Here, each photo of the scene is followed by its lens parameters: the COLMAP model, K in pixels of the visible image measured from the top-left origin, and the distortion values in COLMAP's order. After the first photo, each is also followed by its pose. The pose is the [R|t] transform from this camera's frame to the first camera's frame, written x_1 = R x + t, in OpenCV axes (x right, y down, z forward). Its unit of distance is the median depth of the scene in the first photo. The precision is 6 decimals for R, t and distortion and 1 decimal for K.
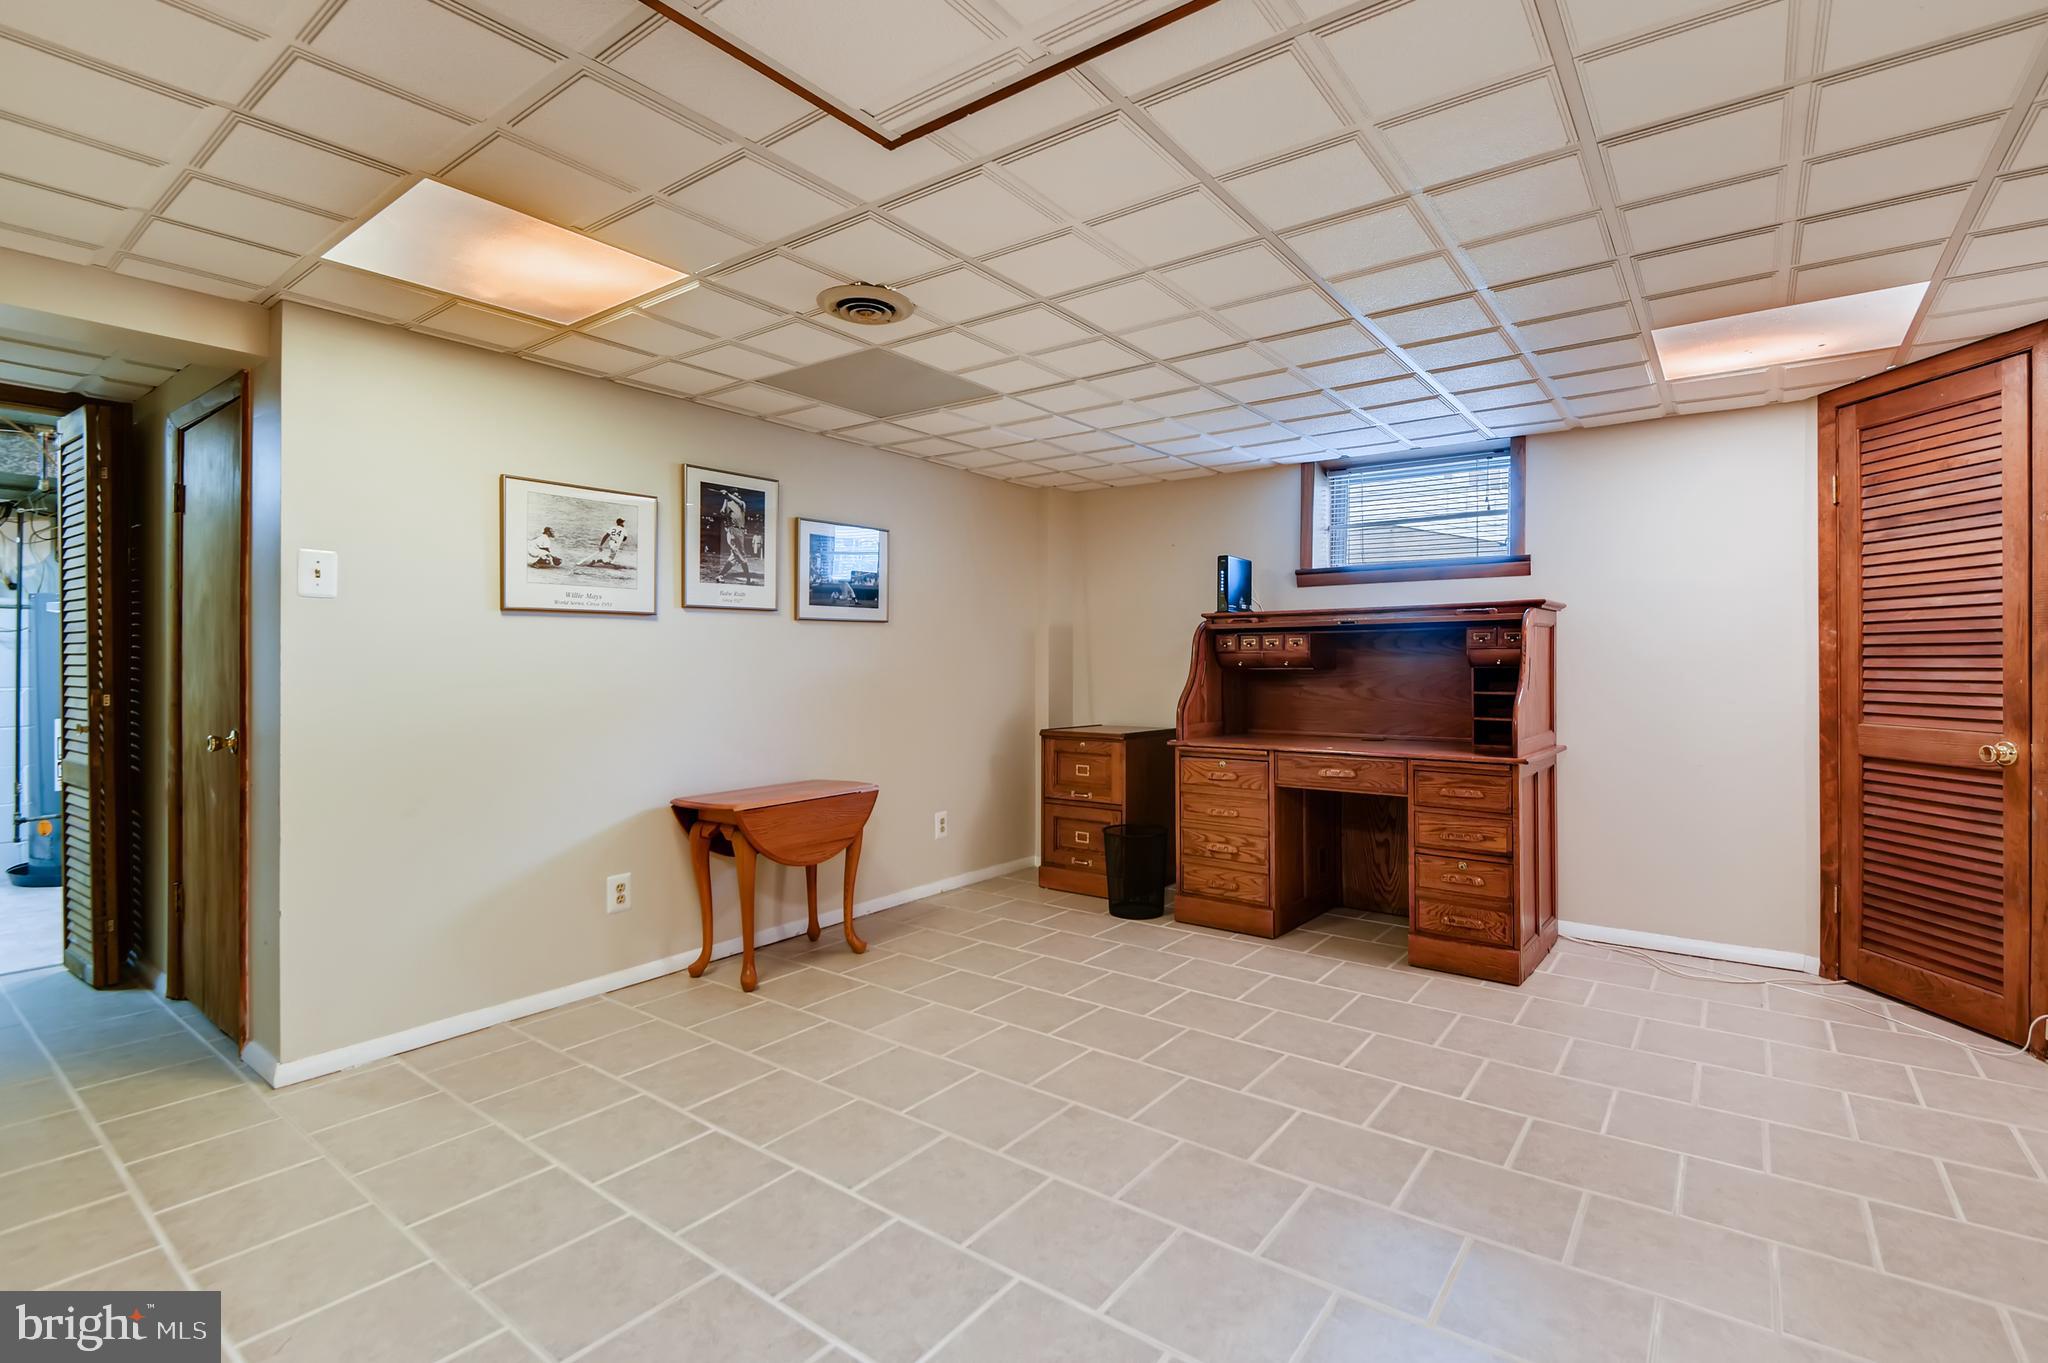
lens RADIAL K [[957.0, 0, 1017.7], [0, 957.0, 660.7], [0, 0, 1]] dist [0.002198, -0.002410]
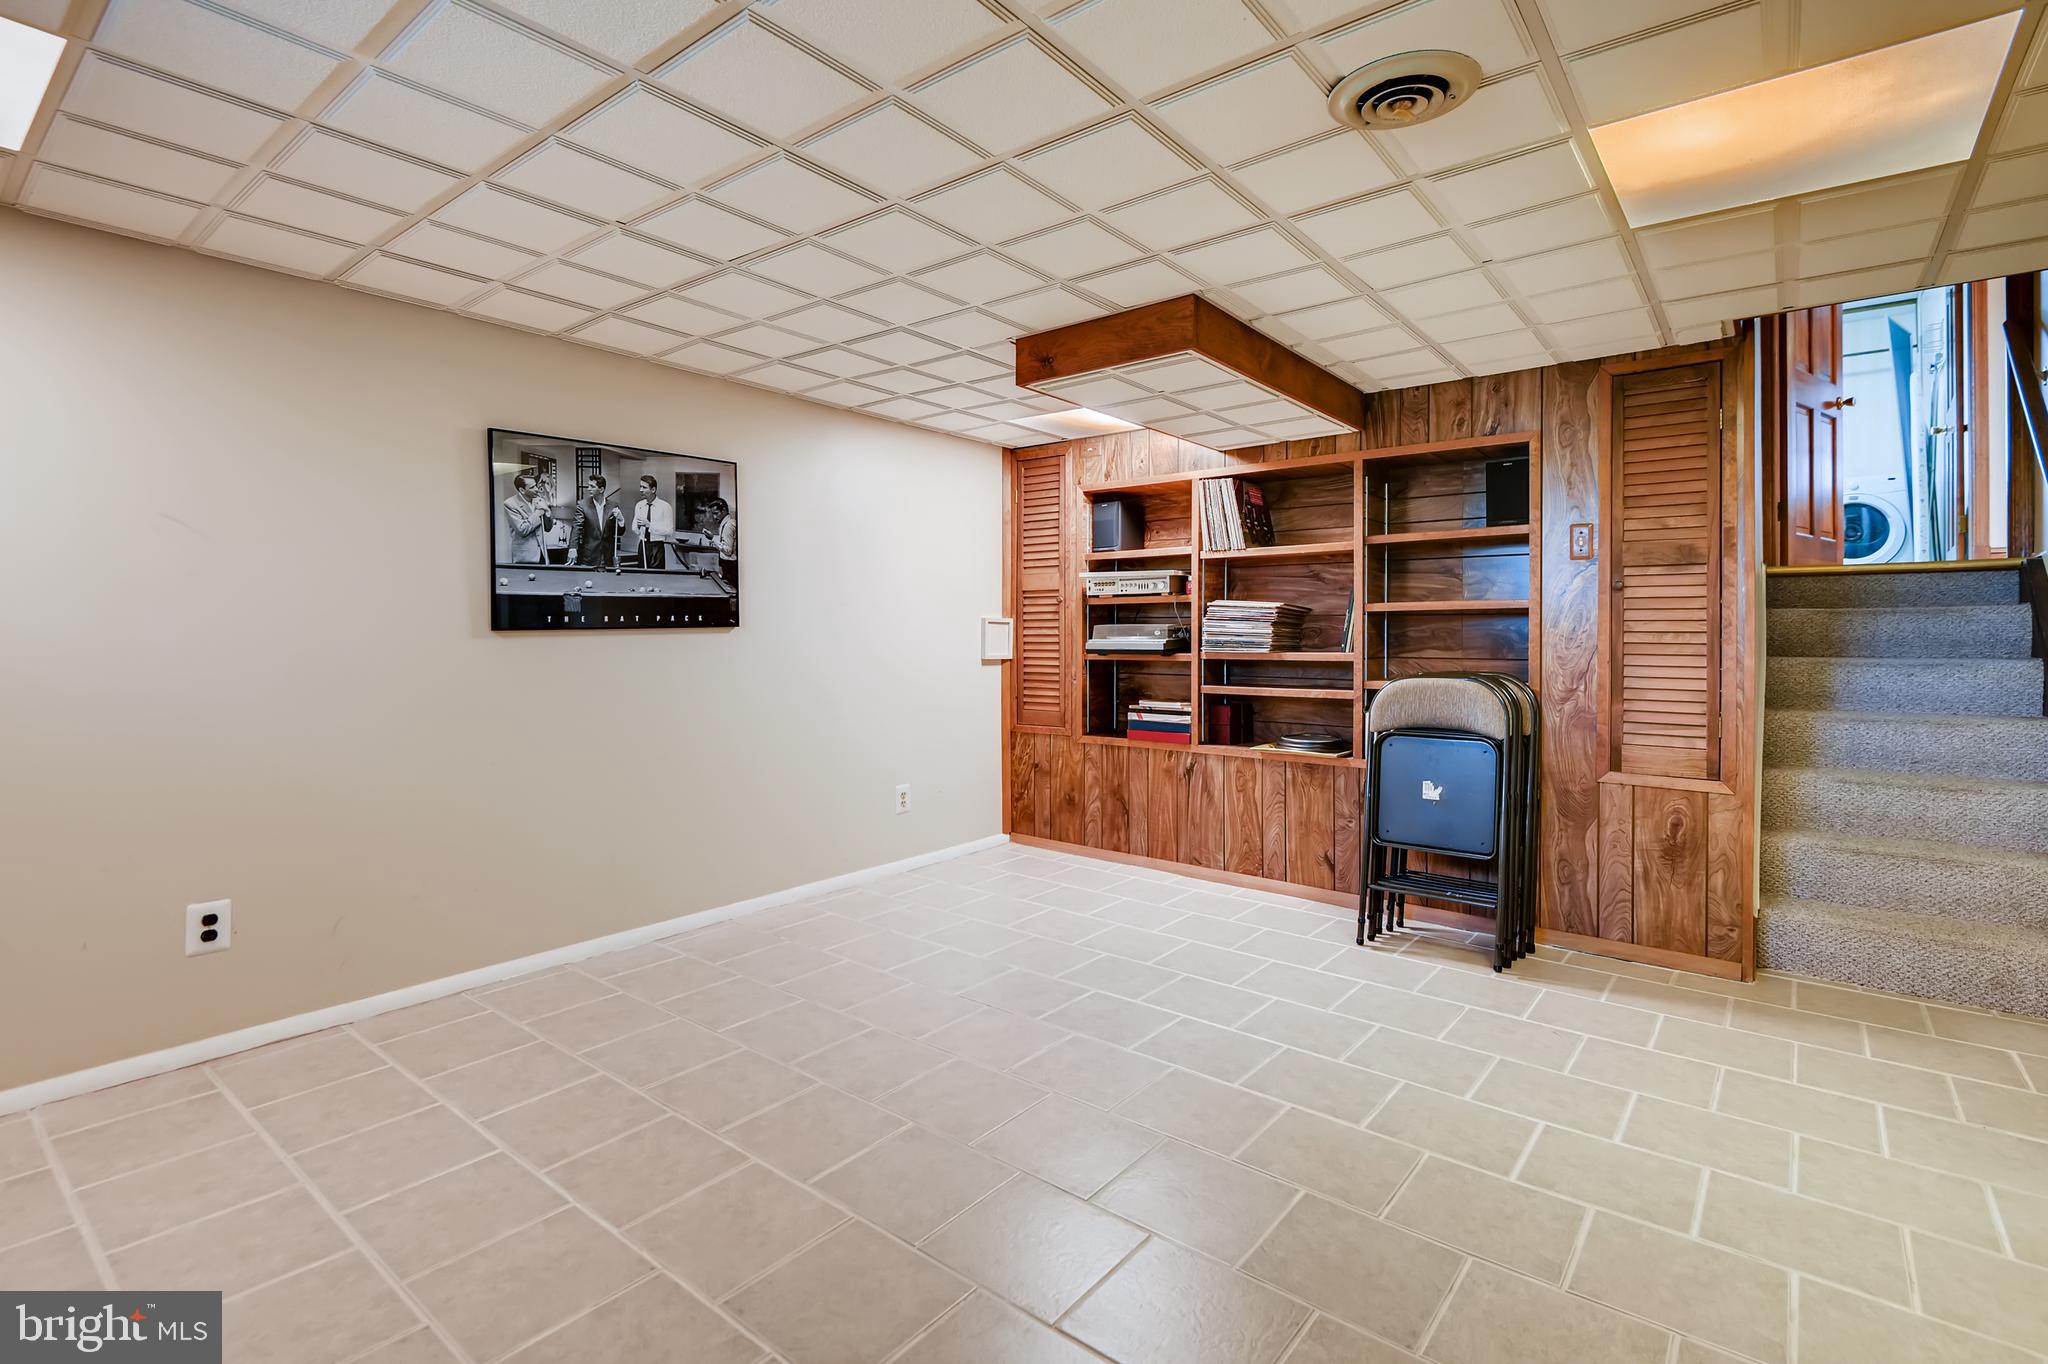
lens RADIAL K [[957.0, 0, 1000.6], [0, 957.0, 635.9], [0, 0, 1]] dist [0.002198, -0.002410]
pose [[-0.998890, -0.002700, 0.047037, 0.063435], [-0.002682, 0.999996, 0.000449, 0.004749], [-0.047038, 0.000322, -0.998893, 1.223950]]
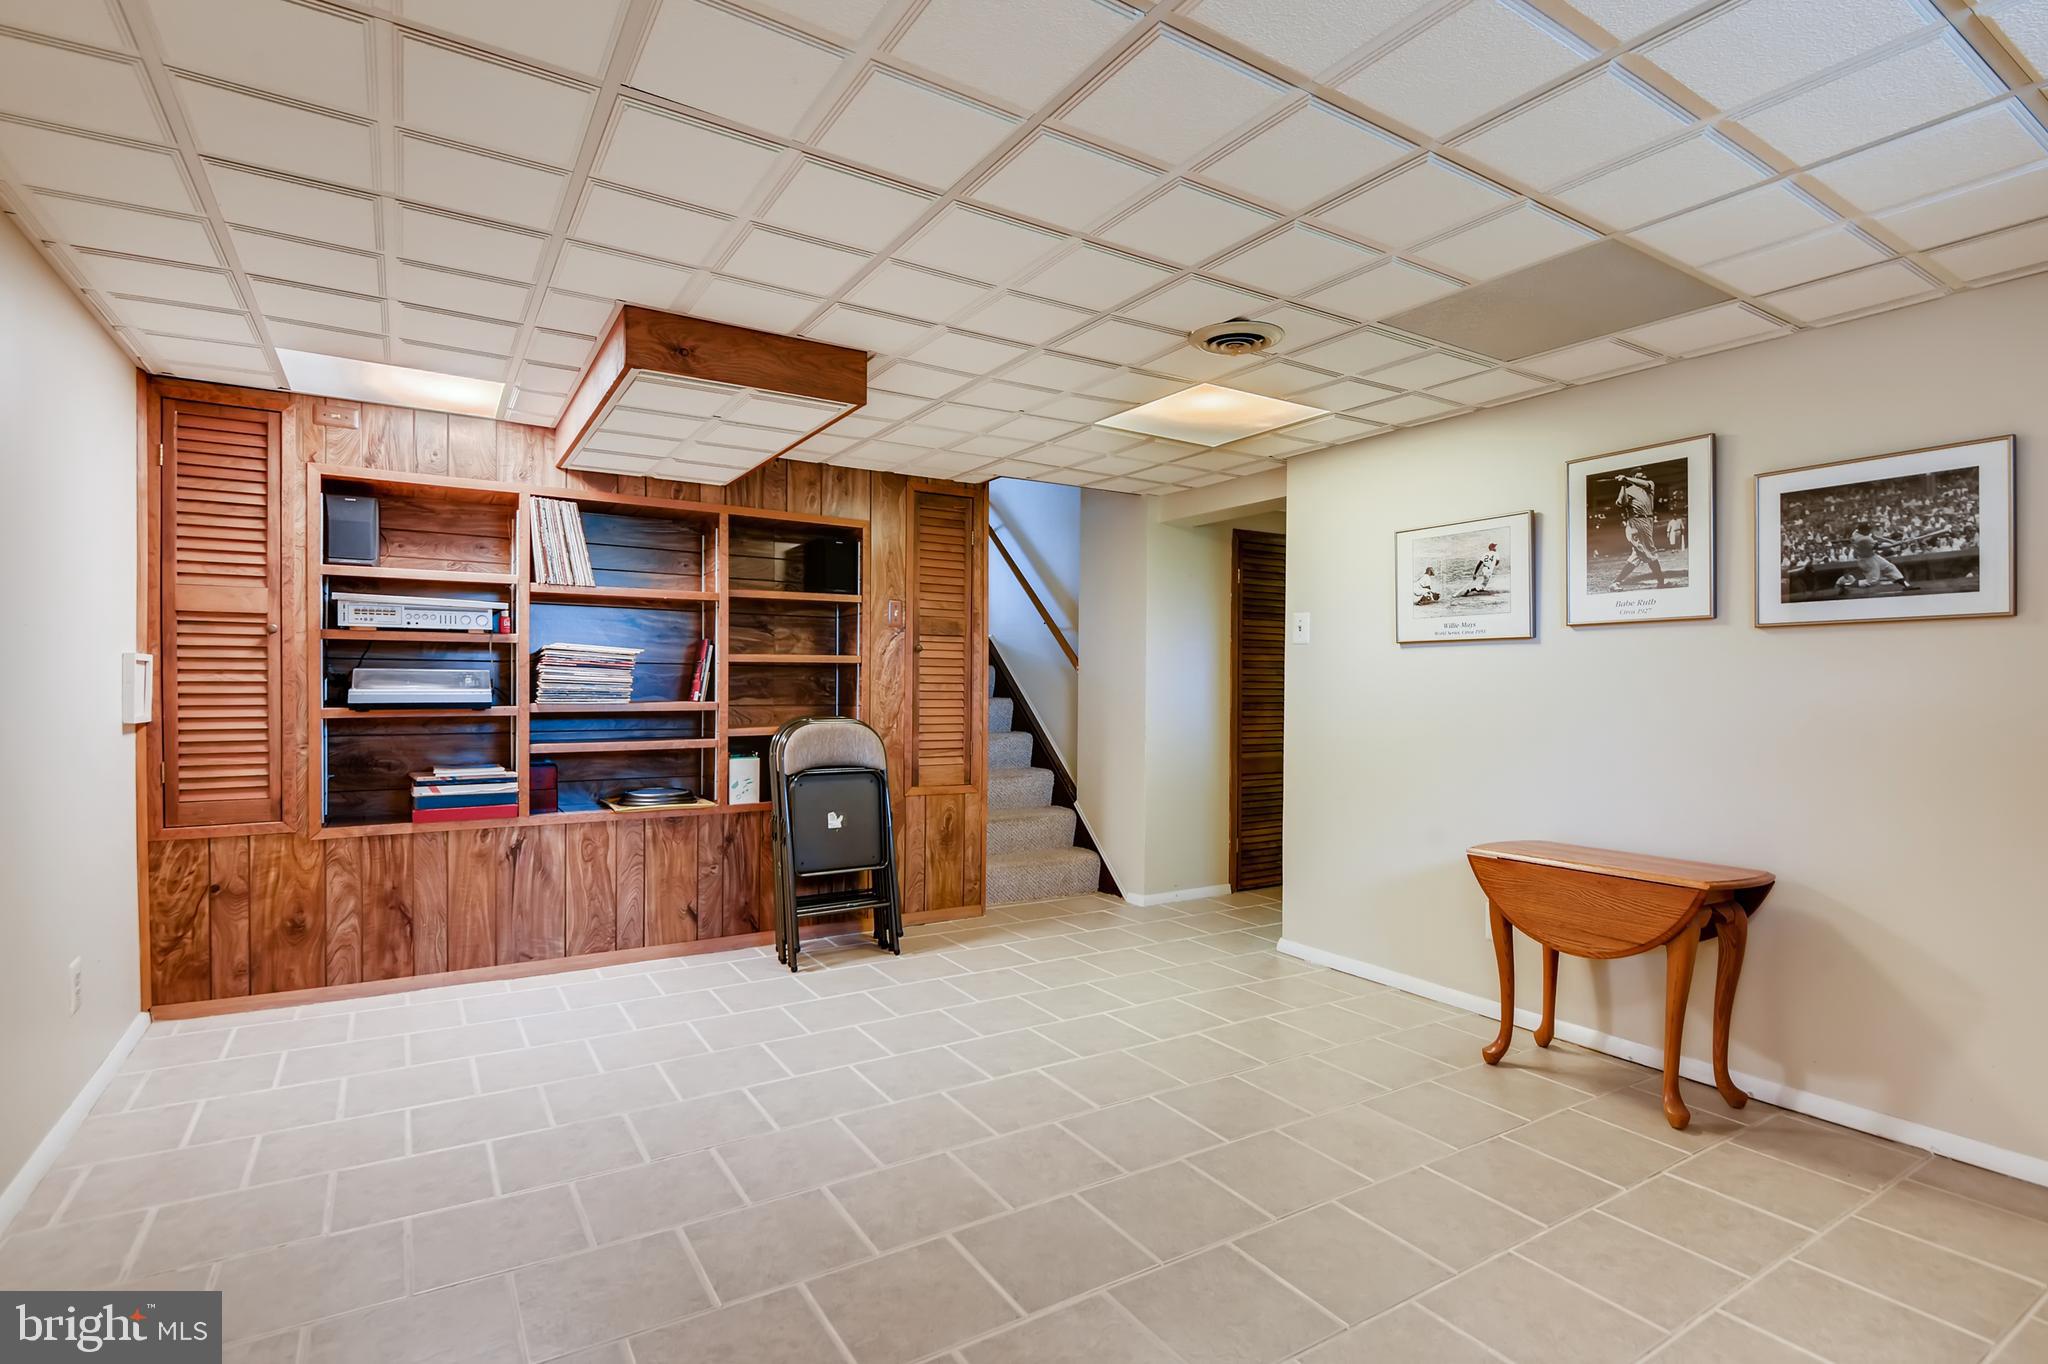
lens RADIAL K [[982.9, 0, 1029.1], [0, 982.9, 691.5], [0, 0, 1]] dist [0.009039, -0.008991]
pose [[-0.353546, 0.005034, -0.935404, 0.661159], [-0.006784, 0.999945, 0.007945, -0.000116], [0.935393, 0.009155, -0.353492, 0.853354]]
